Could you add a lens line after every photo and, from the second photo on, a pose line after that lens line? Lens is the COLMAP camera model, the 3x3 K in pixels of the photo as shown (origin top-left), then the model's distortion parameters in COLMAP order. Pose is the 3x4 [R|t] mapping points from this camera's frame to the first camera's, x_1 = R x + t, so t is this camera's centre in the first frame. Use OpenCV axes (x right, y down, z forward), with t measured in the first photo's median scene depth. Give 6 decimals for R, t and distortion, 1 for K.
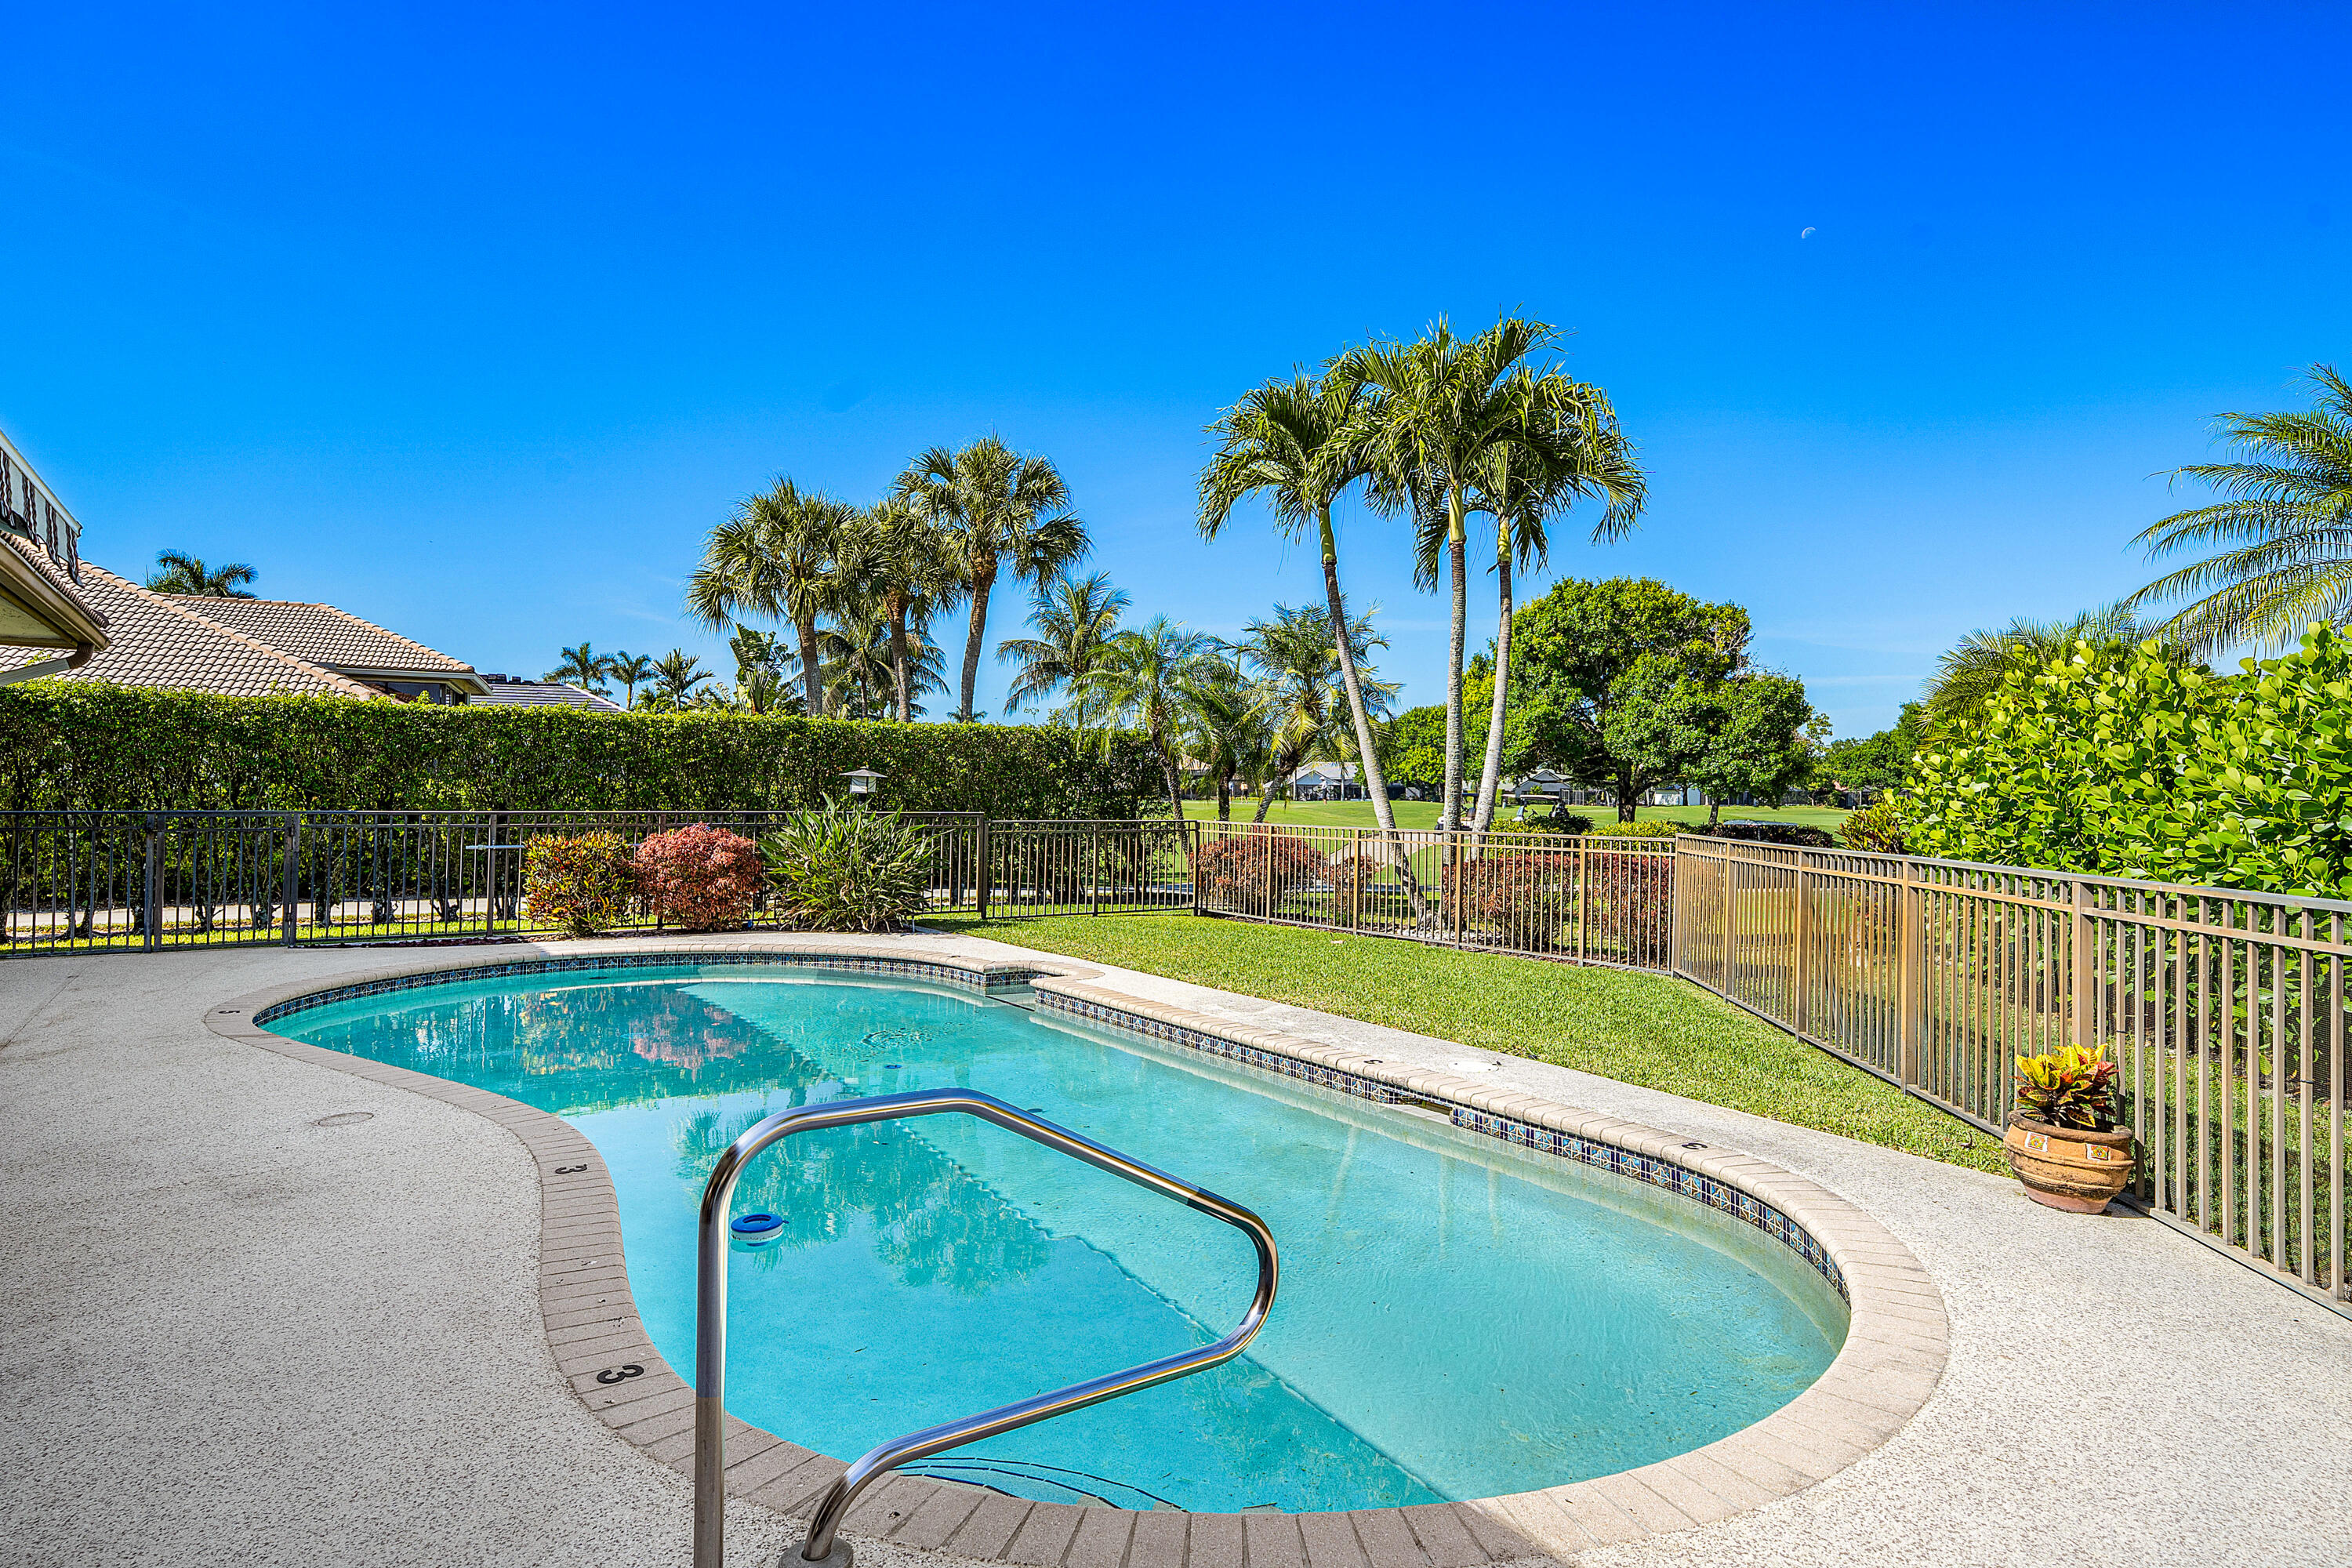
lens RADIAL K [[1264.4, 0, 1160.6], [0, 1264.4, 728.1], [0, 0, 1]] dist [0.002732, 0.000919]
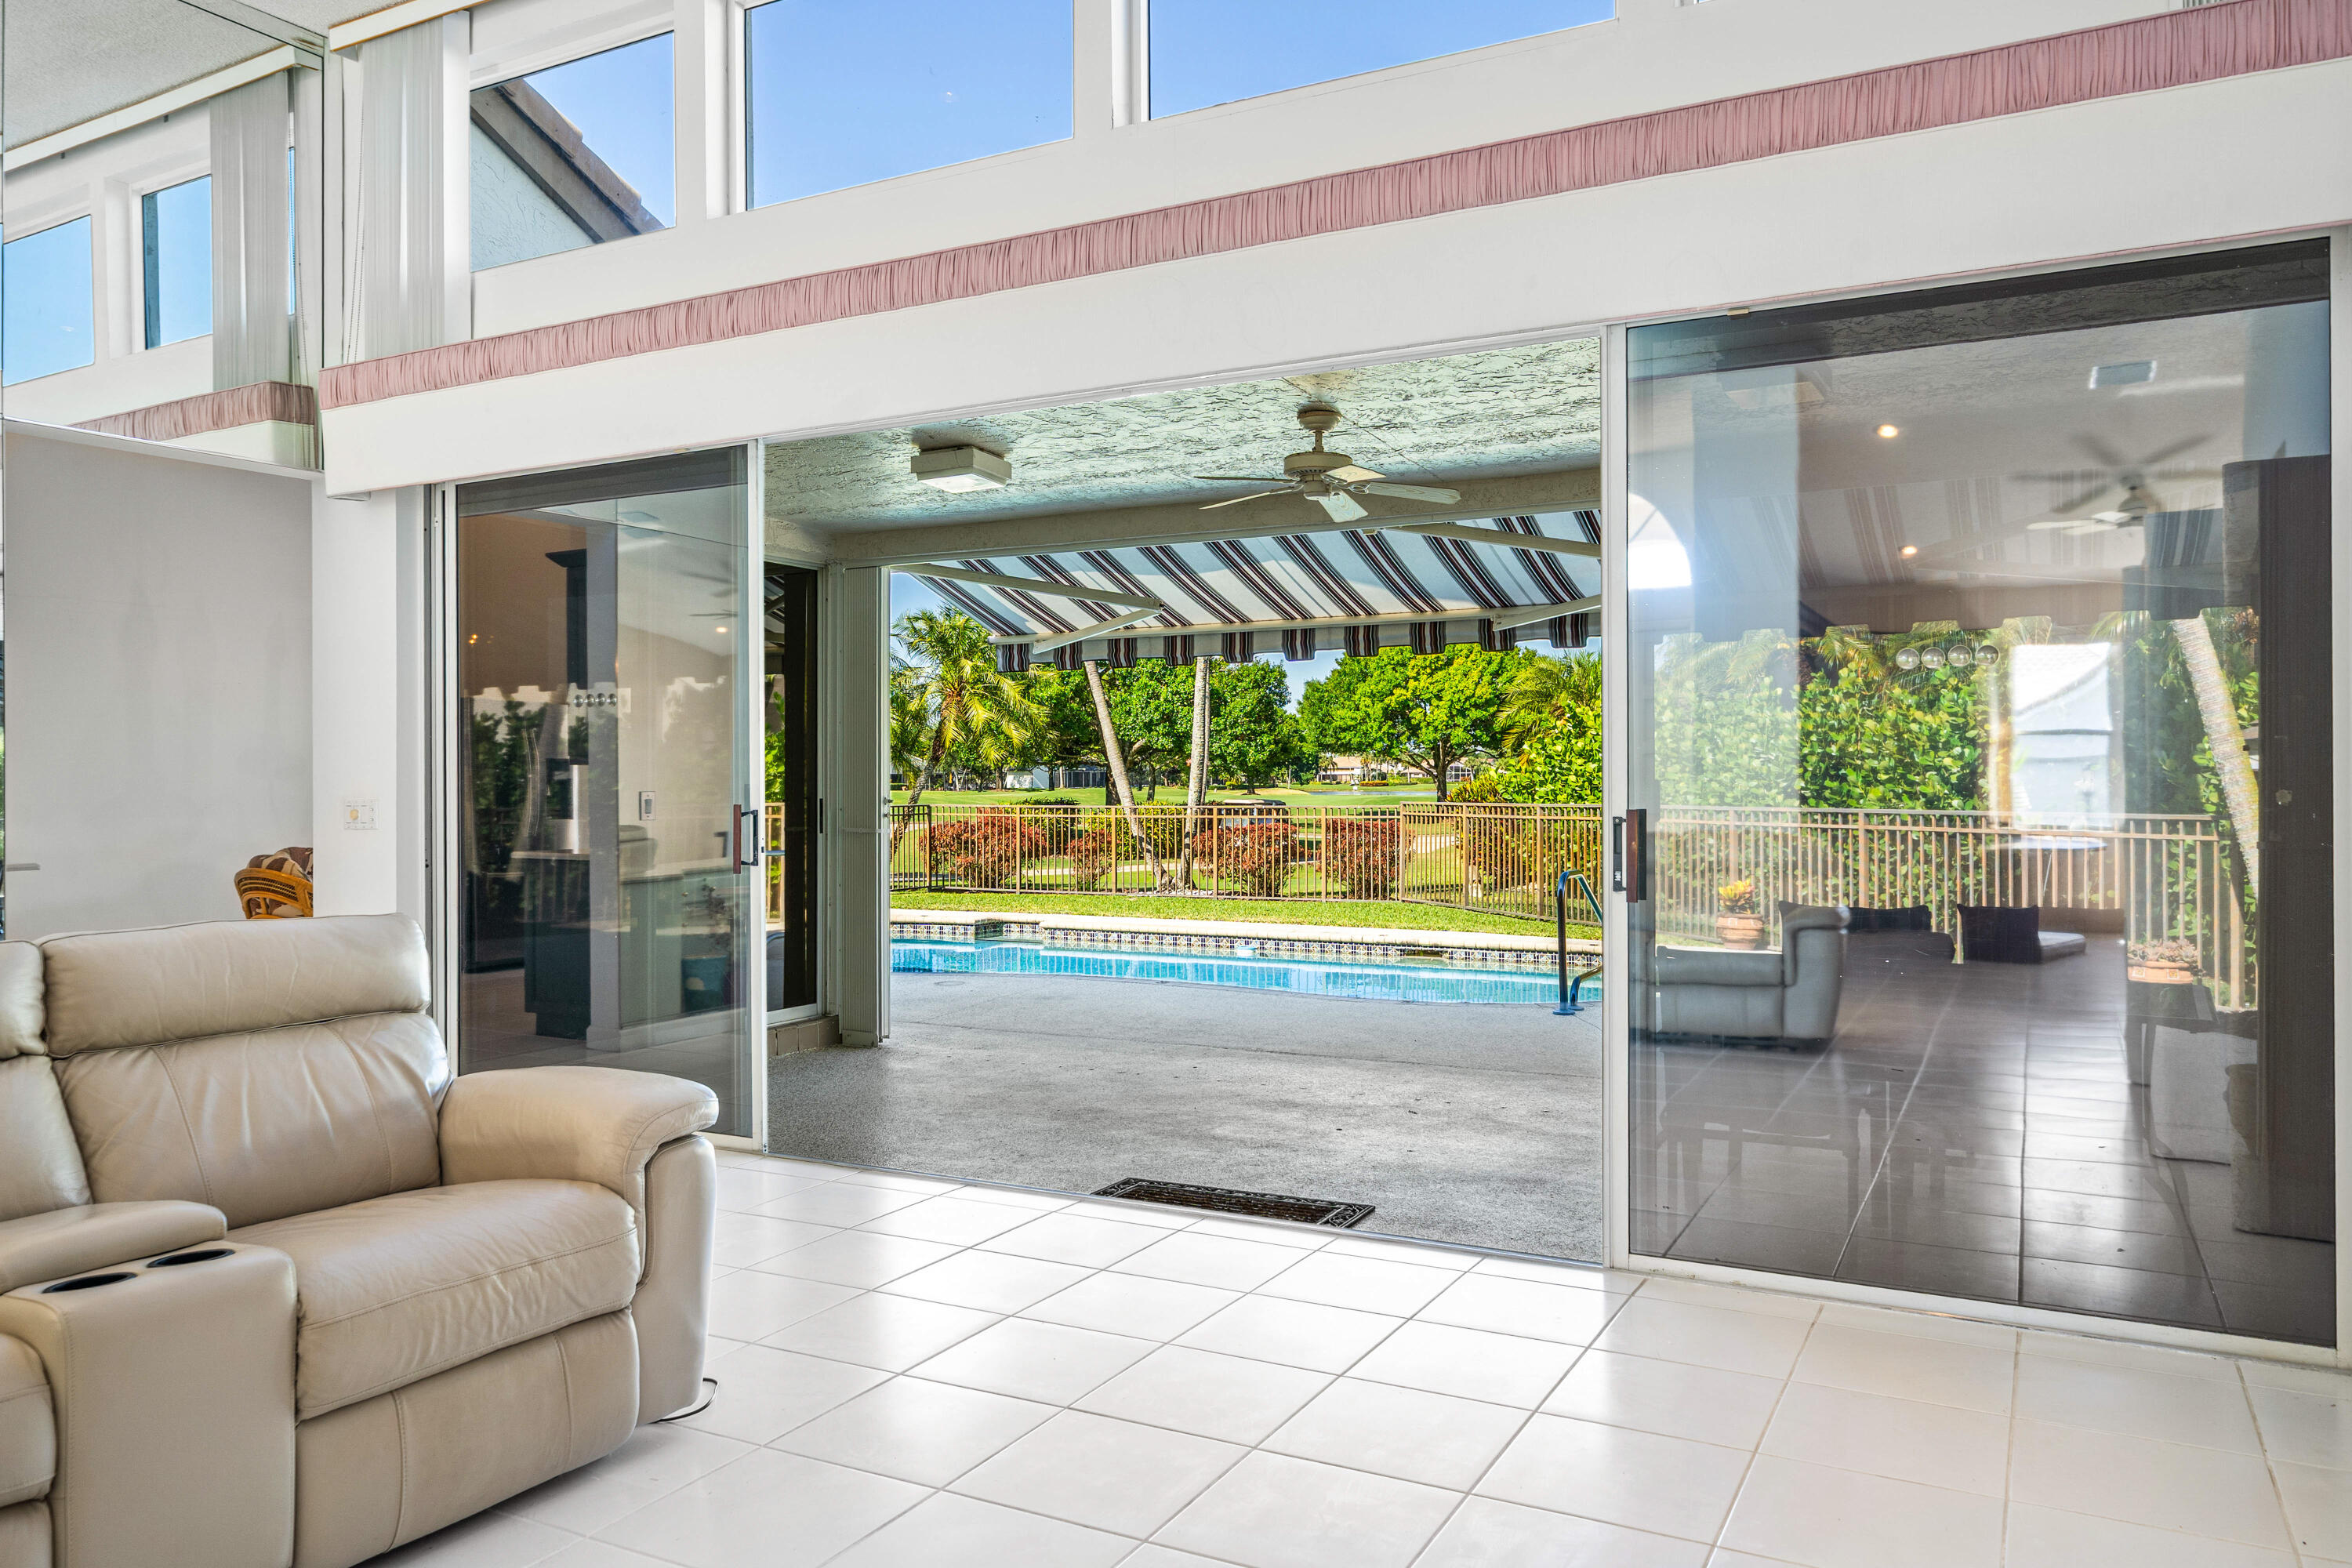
lens RADIAL K [[1621.1, 0, 1175.8], [0, 1621.1, 777.6], [0, 0, 1]] dist [-0.003651, -0.000217]
pose [[0.877495, -0.015906, 0.479321, -0.235402], [-0.008917, 0.998736, 0.049467, -0.010621], [-0.479502, -0.047681, 0.876244, -0.159107]]
